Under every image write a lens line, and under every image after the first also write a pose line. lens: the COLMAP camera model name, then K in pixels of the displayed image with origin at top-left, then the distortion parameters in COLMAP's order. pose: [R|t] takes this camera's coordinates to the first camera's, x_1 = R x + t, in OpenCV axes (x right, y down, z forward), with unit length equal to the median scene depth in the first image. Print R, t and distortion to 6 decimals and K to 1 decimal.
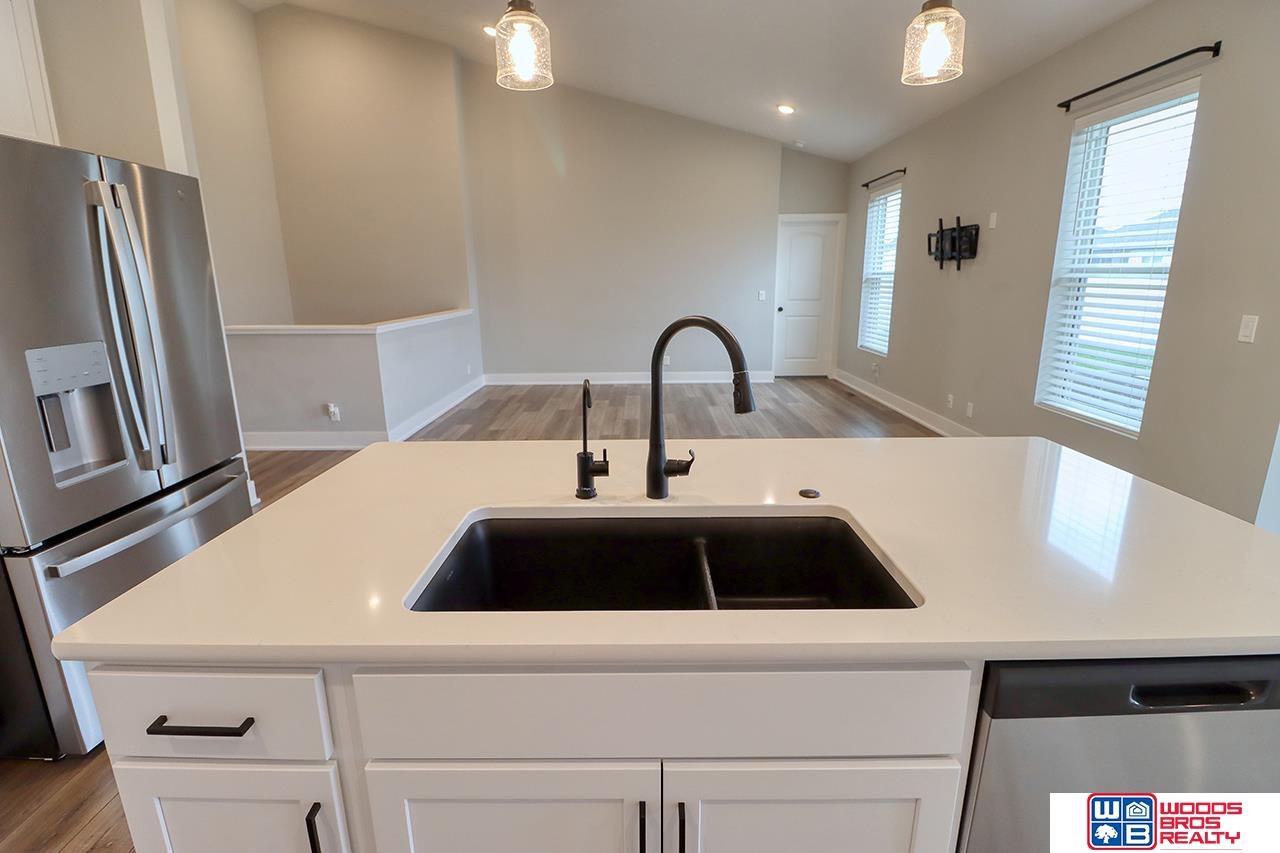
lens RADIAL K [[592.3, 0, 638.9], [0, 592.3, 414.7], [0, 0, 1]] dist [-0.000411, -0.013128]
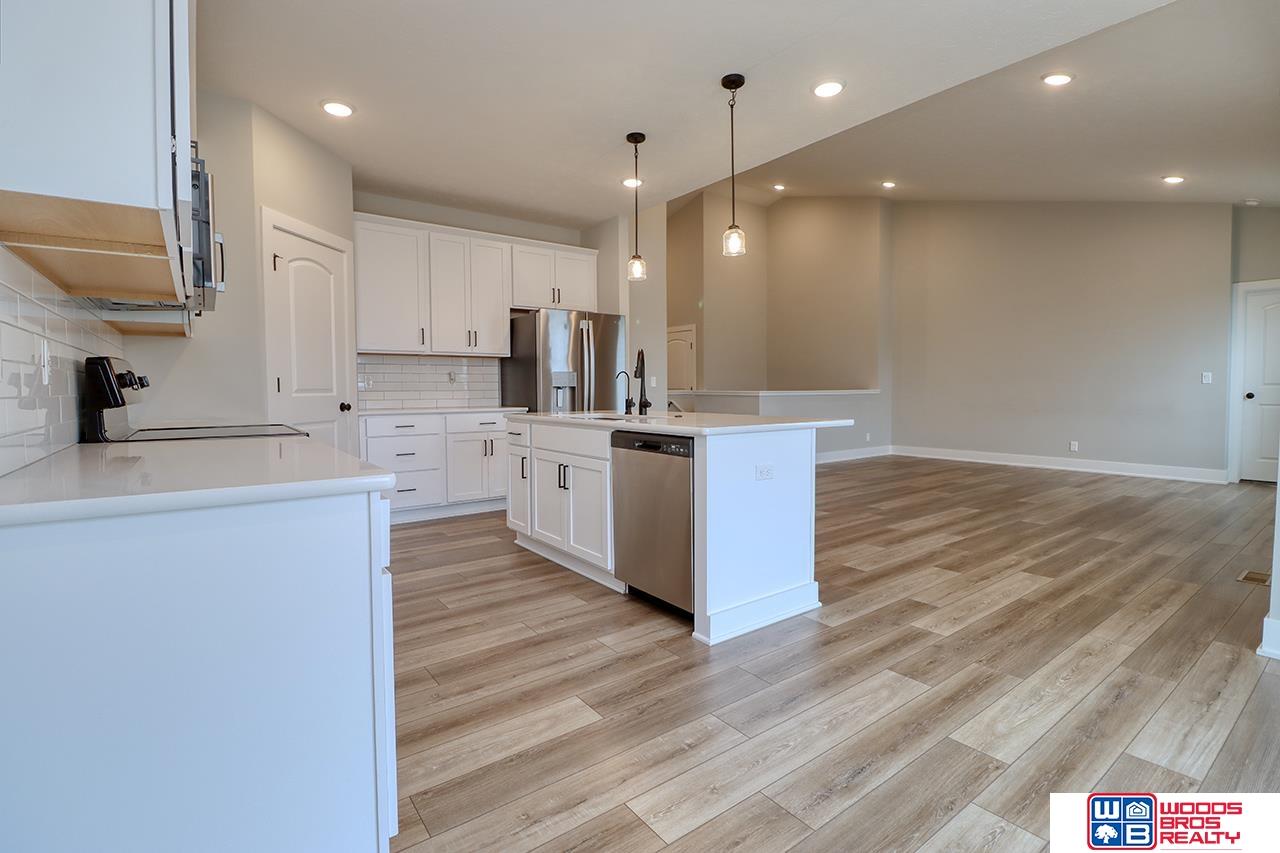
lens RADIAL K [[591.1, 0, 641.9], [0, 591.1, 412.8], [0, 0, 1]] dist [0.001133, -0.013827]
pose [[0.605237, 0.038061, -0.795135, 0.489755], [-0.178688, 0.979862, -0.089109, 0.082957], [0.775731, 0.196013, 0.599851, -0.144236]]
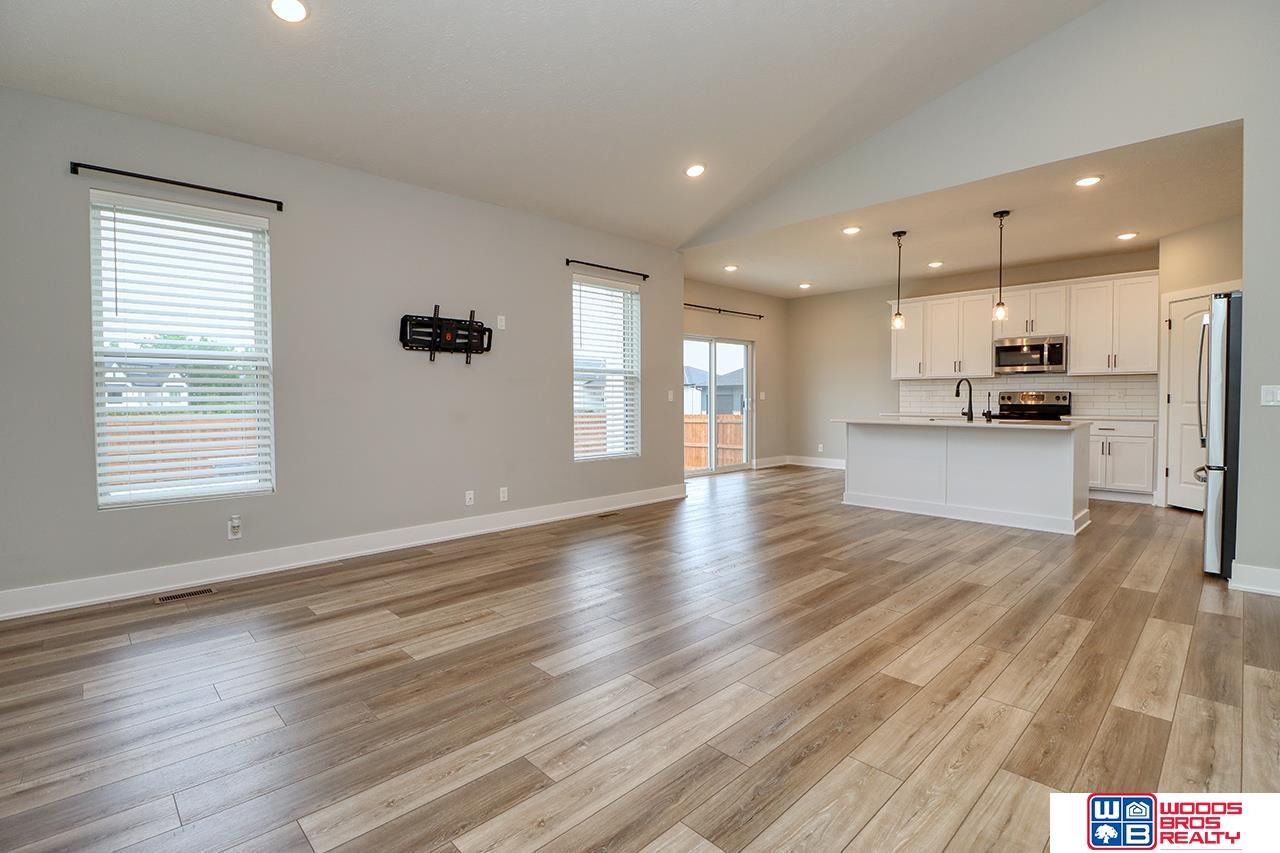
lens RADIAL K [[592.3, 0, 638.9], [0, 592.3, 414.7], [0, 0, 1]] dist [-0.000411, -0.013128]
pose [[-0.702208, -0.008895, 0.711916, -0.290470], [0.171807, 0.968255, 0.181563, -0.236318], [-0.690931, 0.249807, -0.678388, 1.208536]]
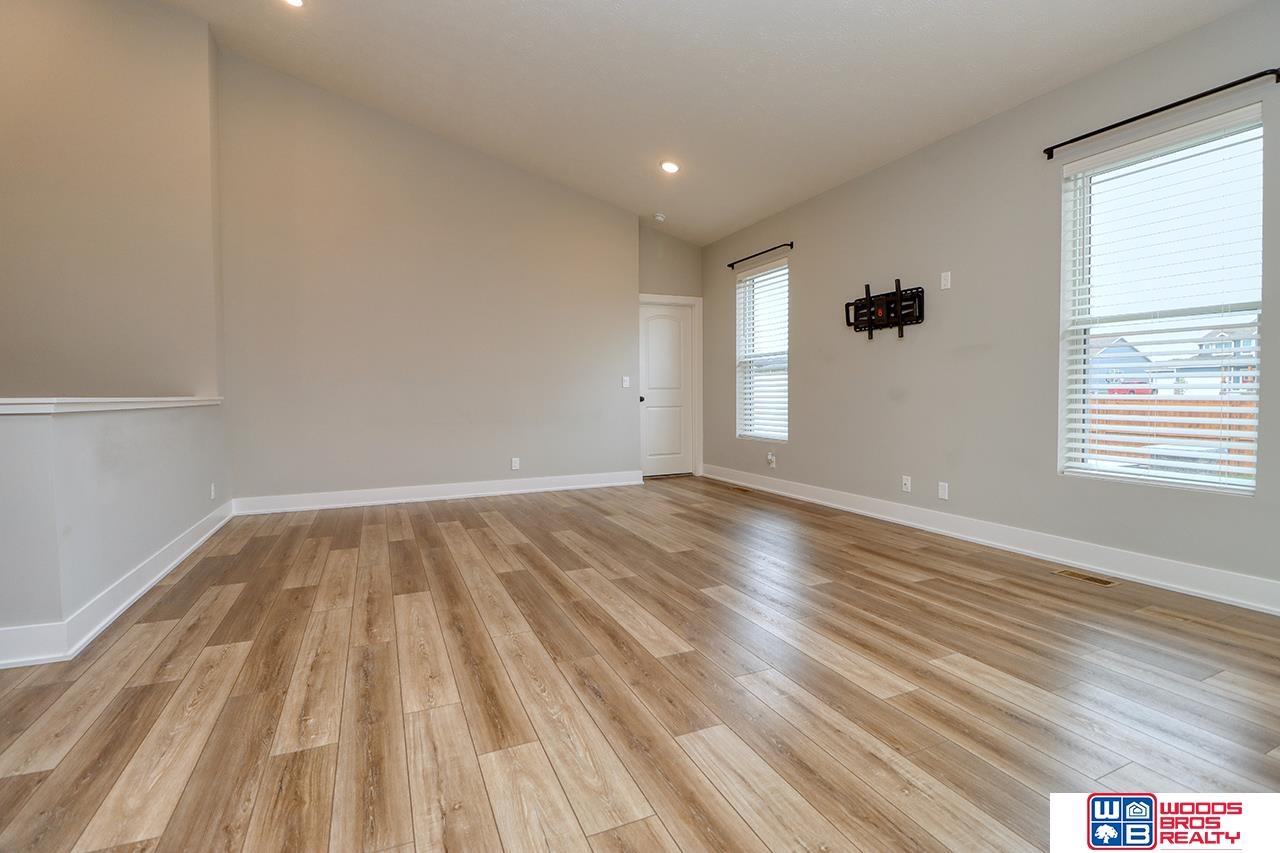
lens RADIAL K [[592.3, 0, 638.9], [0, 592.3, 414.7], [0, 0, 1]] dist [-0.000411, -0.013128]
pose [[0.909809, -0.014060, 0.414790, -0.164431], [0.094605, 0.980140, -0.174286, -0.006183], [-0.404102, 0.197809, 0.893070, 0.304861]]
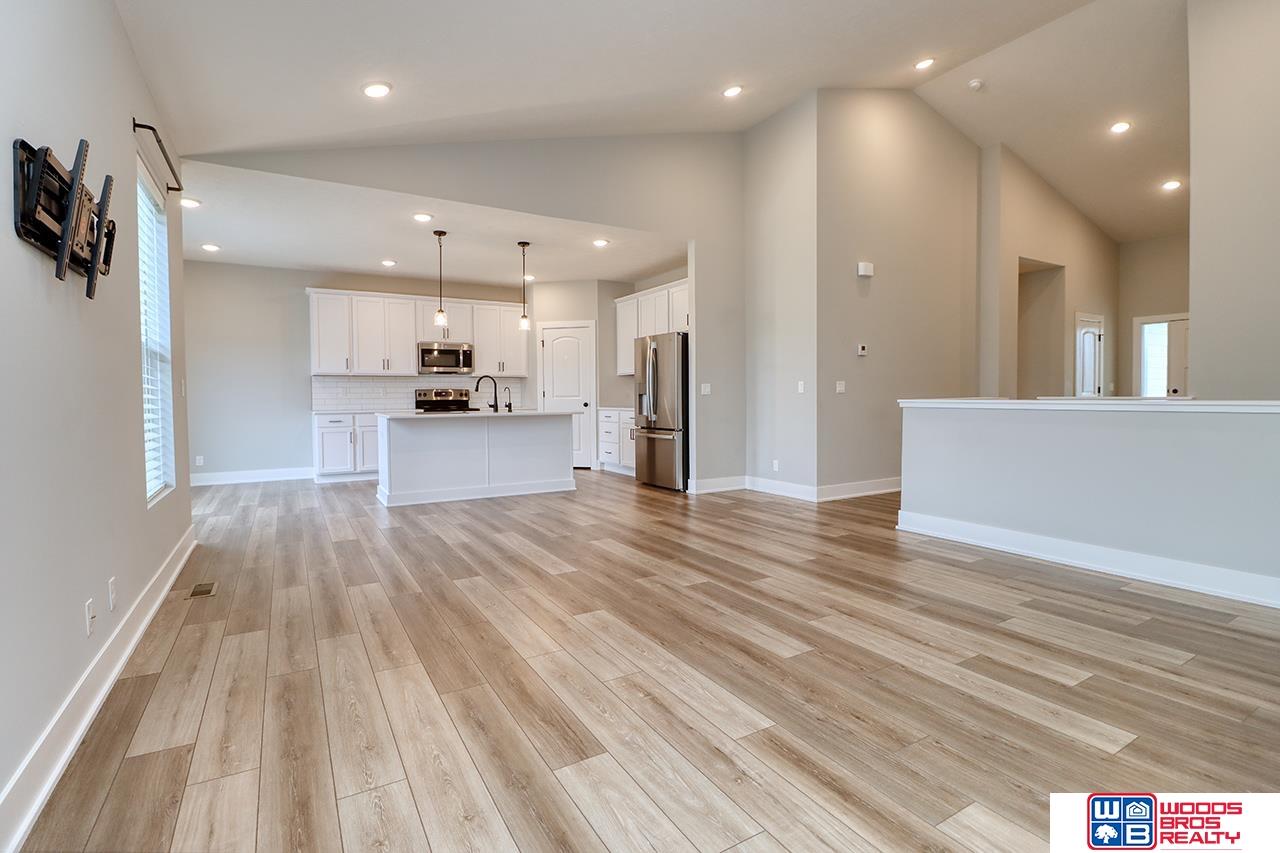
lens RADIAL K [[595.8, 0, 637.1], [0, 595.8, 416.7], [0, 0, 1]] dist [-0.000195, -0.013838]
pose [[-0.855704, 0.033920, -0.516352, 0.347472], [-0.101784, 0.967322, 0.232222, -0.241250], [0.507356, 0.251270, -0.824289, 1.258245]]
